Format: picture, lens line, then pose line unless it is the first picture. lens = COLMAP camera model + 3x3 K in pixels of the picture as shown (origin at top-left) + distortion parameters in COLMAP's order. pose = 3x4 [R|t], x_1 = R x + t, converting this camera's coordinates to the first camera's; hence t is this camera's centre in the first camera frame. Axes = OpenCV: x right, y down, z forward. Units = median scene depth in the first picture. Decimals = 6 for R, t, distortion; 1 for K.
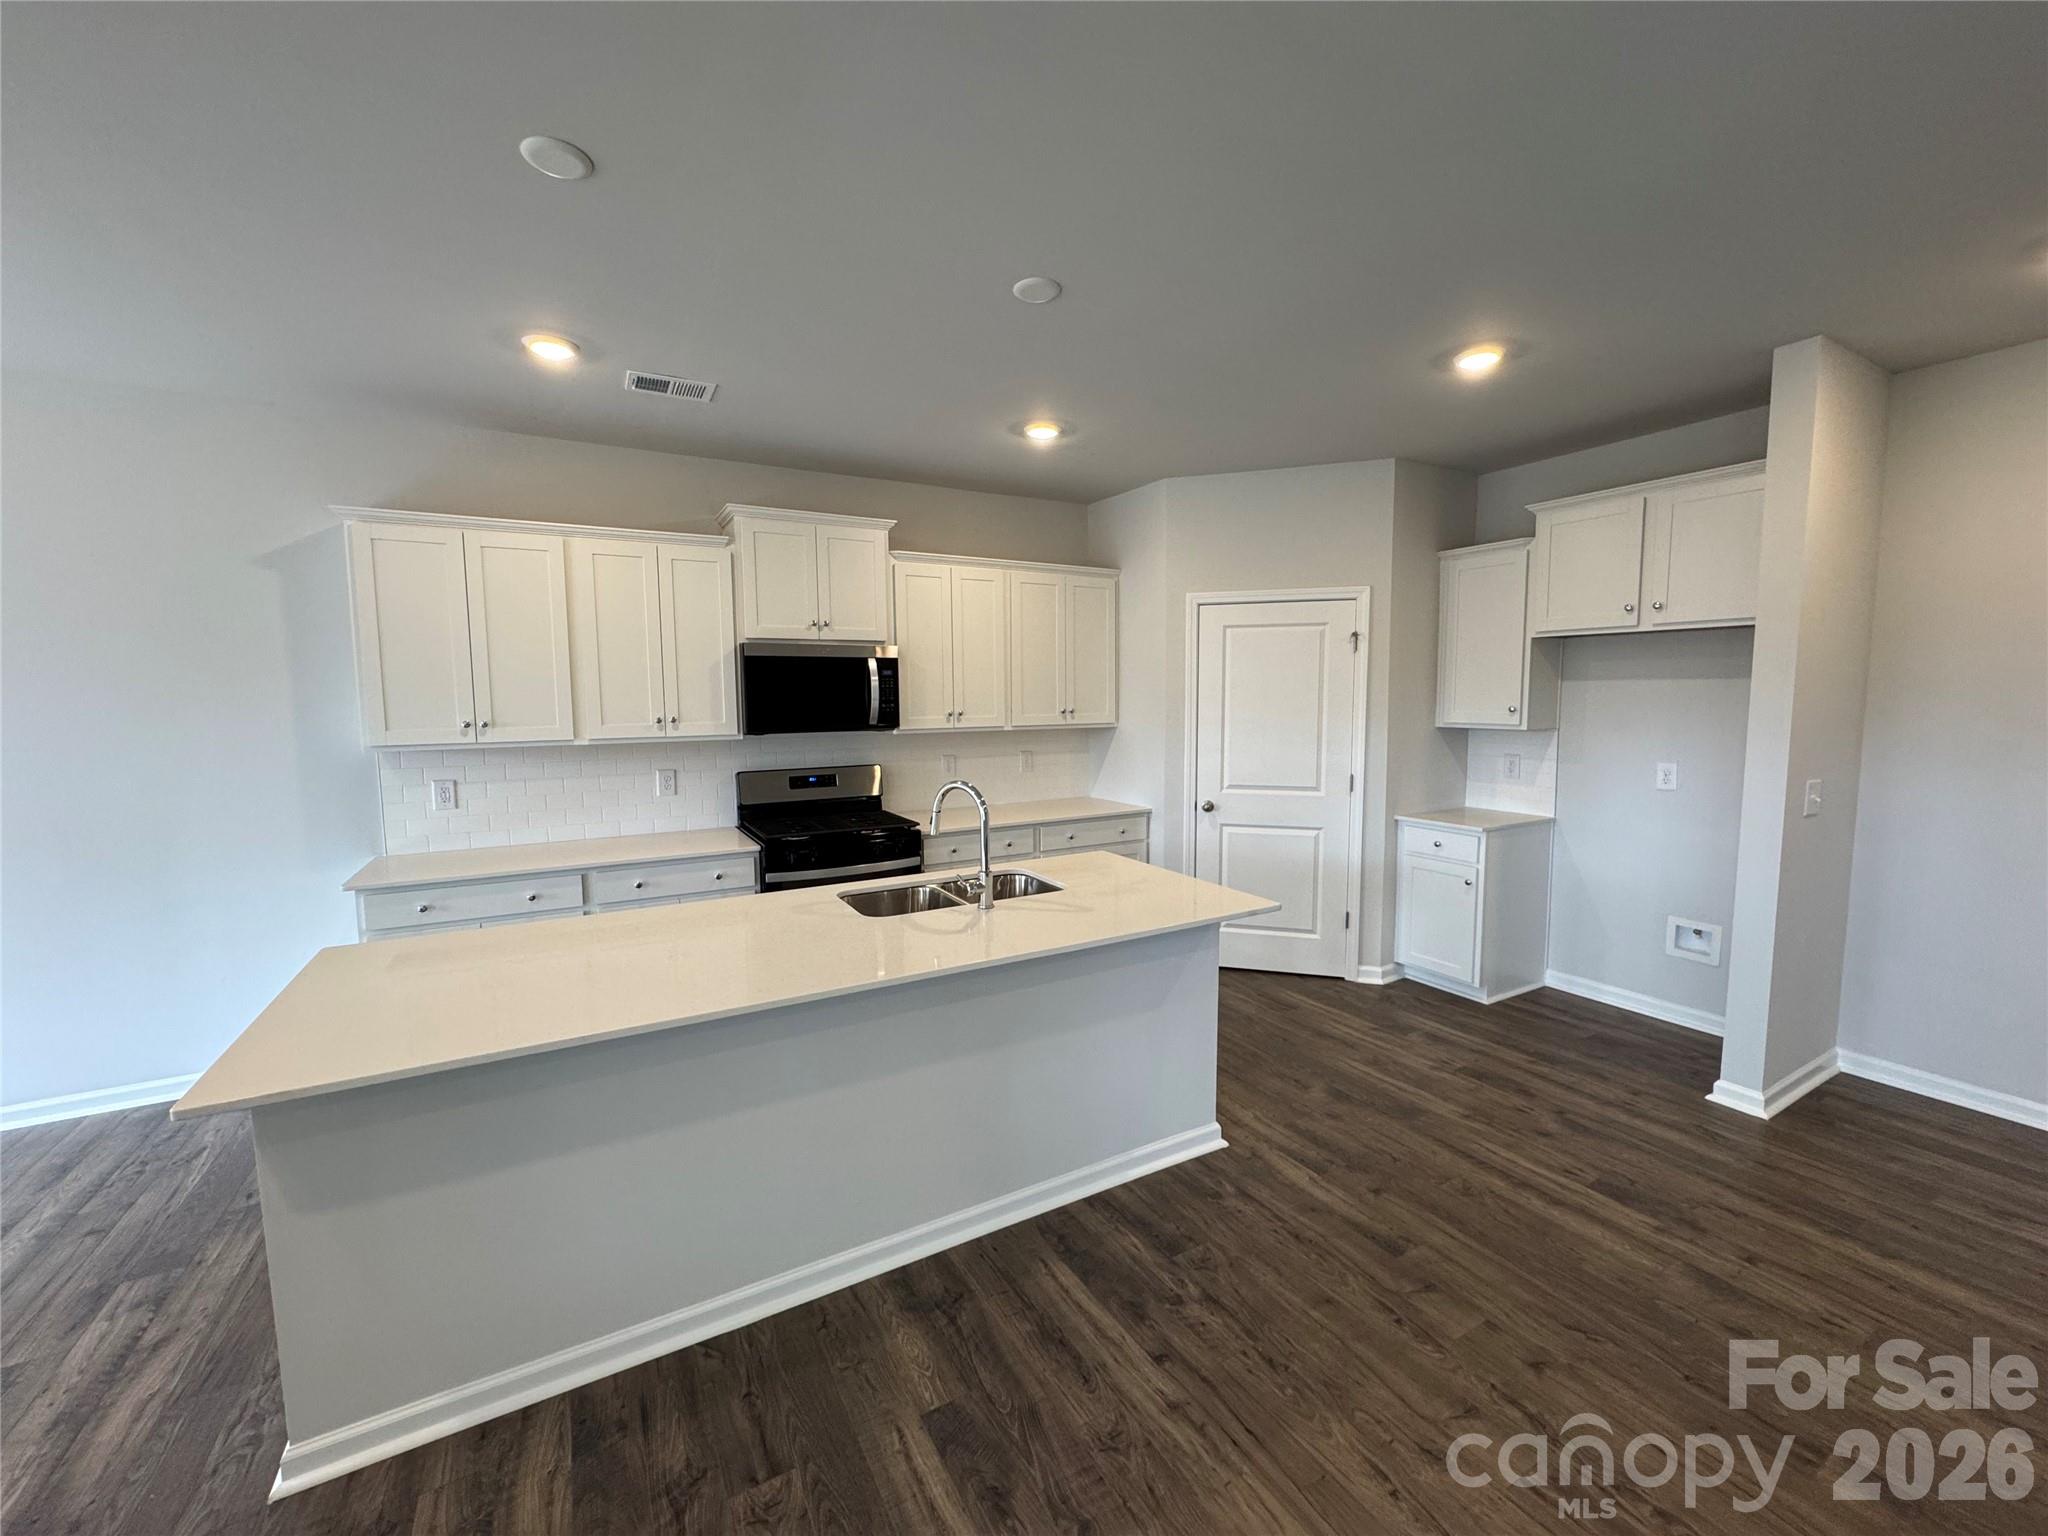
lens RADIAL K [[818.3, 0, 1030.9], [0, 818.3, 767.9], [0, 0, 1]] dist [0.000805, 0.000137]
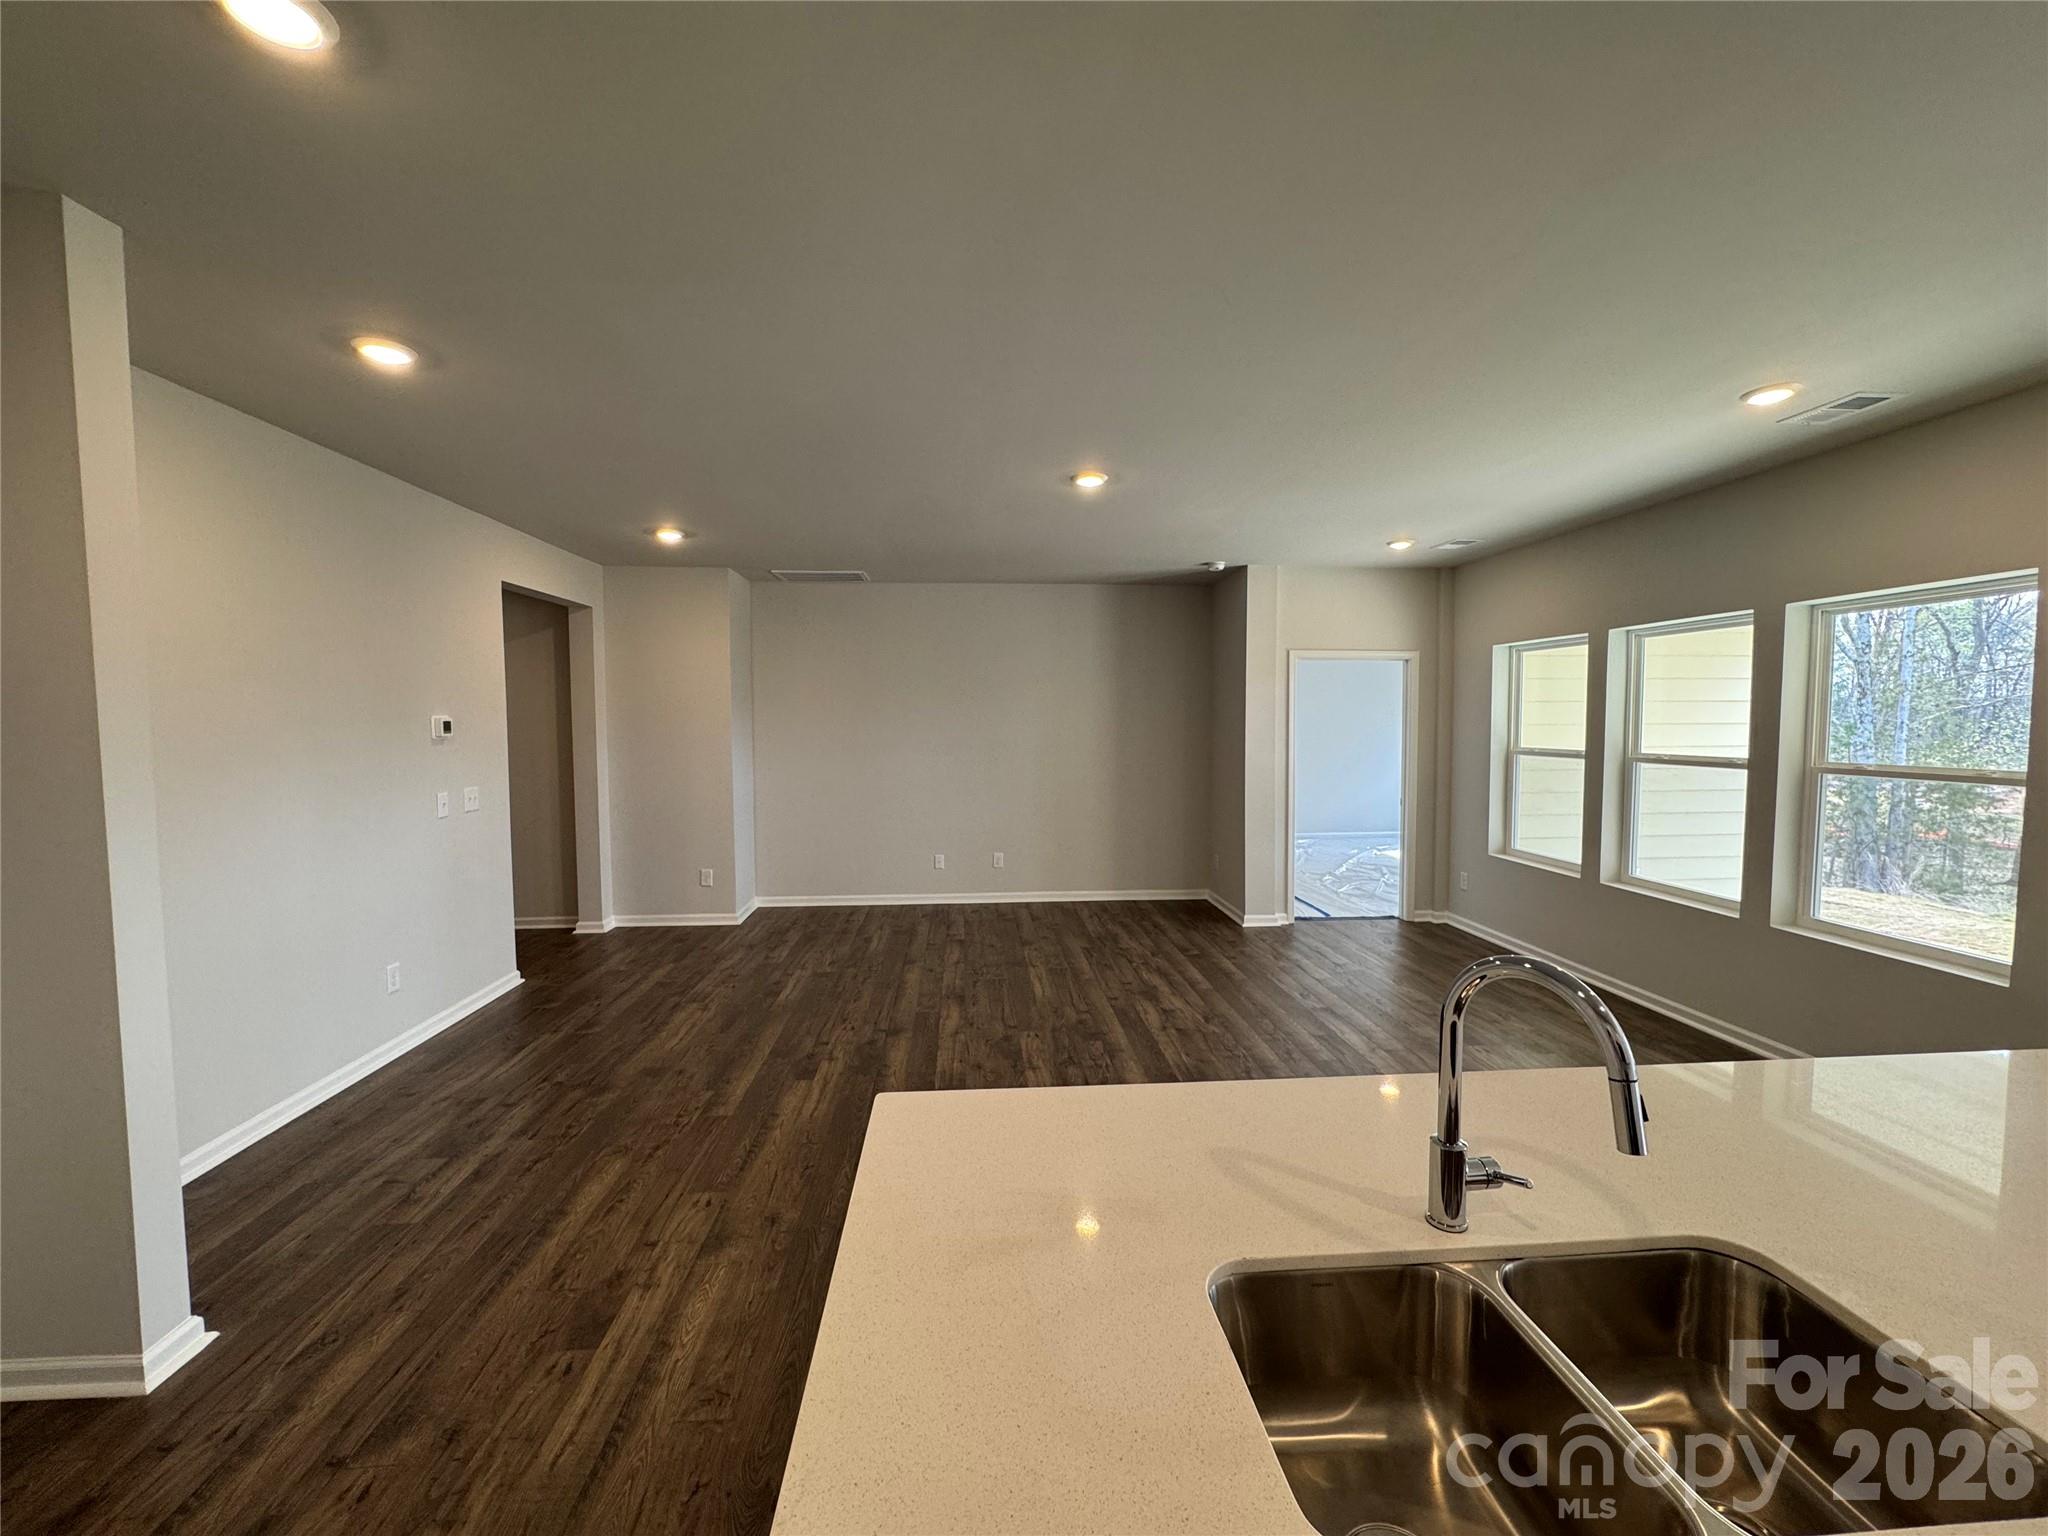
lens RADIAL K [[818.3, 0, 1020.4], [0, 818.3, 765.8], [0, 0, 1]] dist [0.000805, 0.000137]
pose [[-0.900601, -0.013112, 0.434448, -0.020881], [0.050879, 0.989493, 0.135334, -0.080101], [-0.431658, 0.143986, -0.890472, 0.828213]]
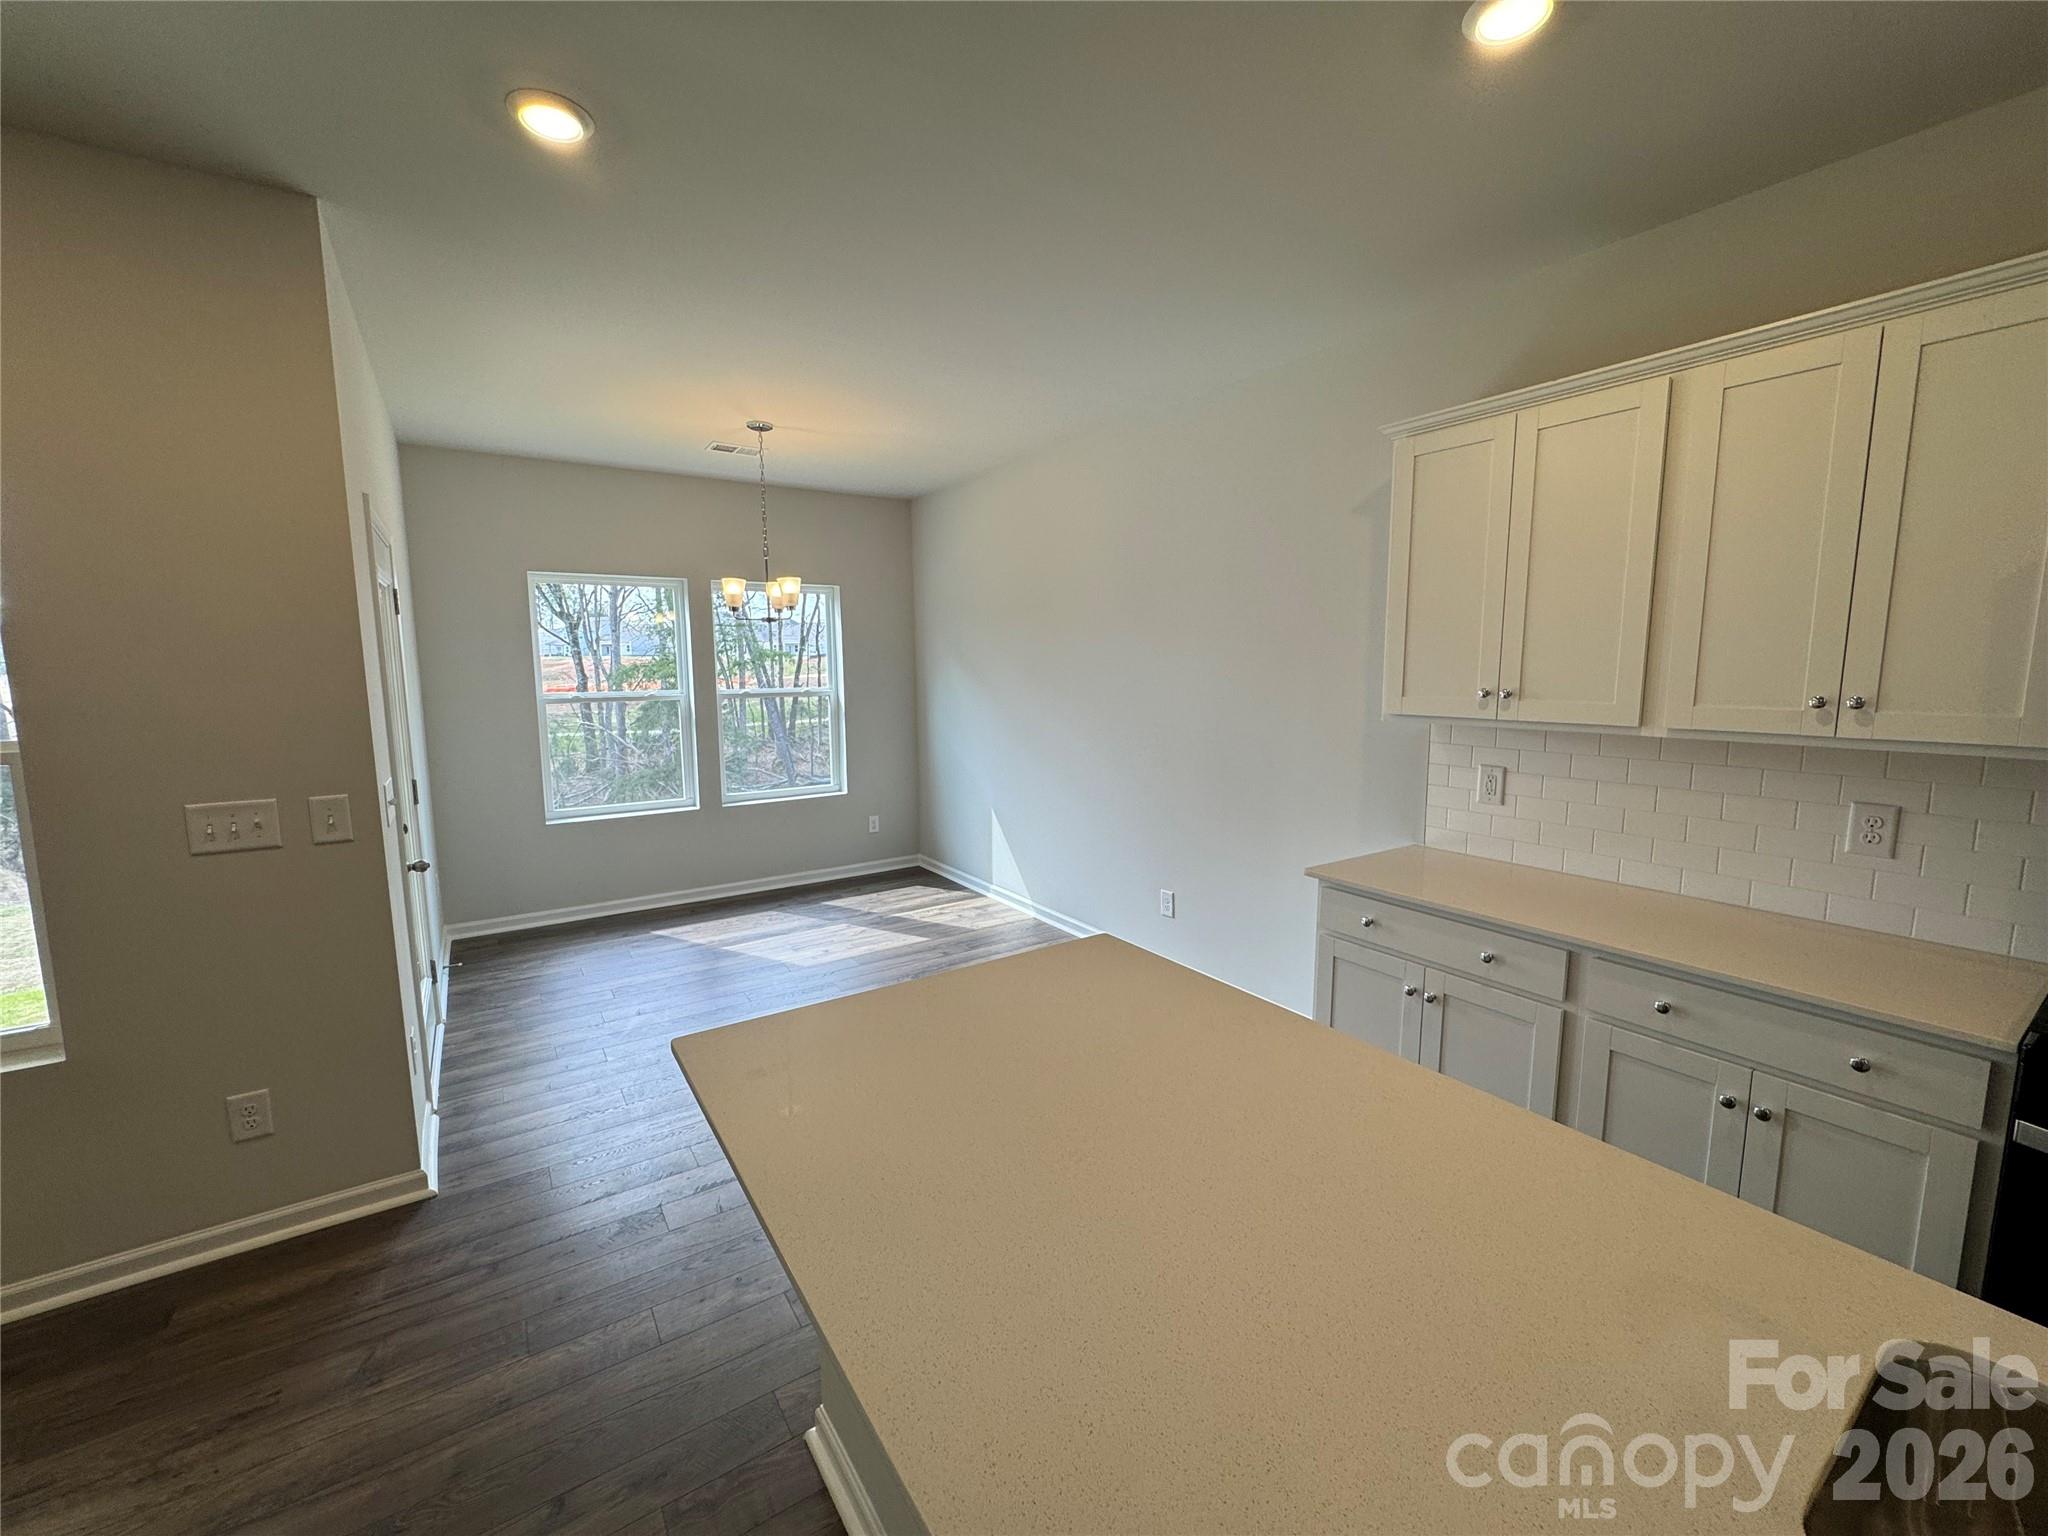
lens RADIAL K [[818.3, 0, 1024.4], [0, 818.3, 764.5], [0, 0, 1]] dist [0.000805, 0.000137]
pose [[0.074411, 0.132391, -0.988401, -0.002681], [-0.084471, 0.988423, 0.126035, -0.047519], [0.993644, 0.074113, 0.084733, 0.540901]]
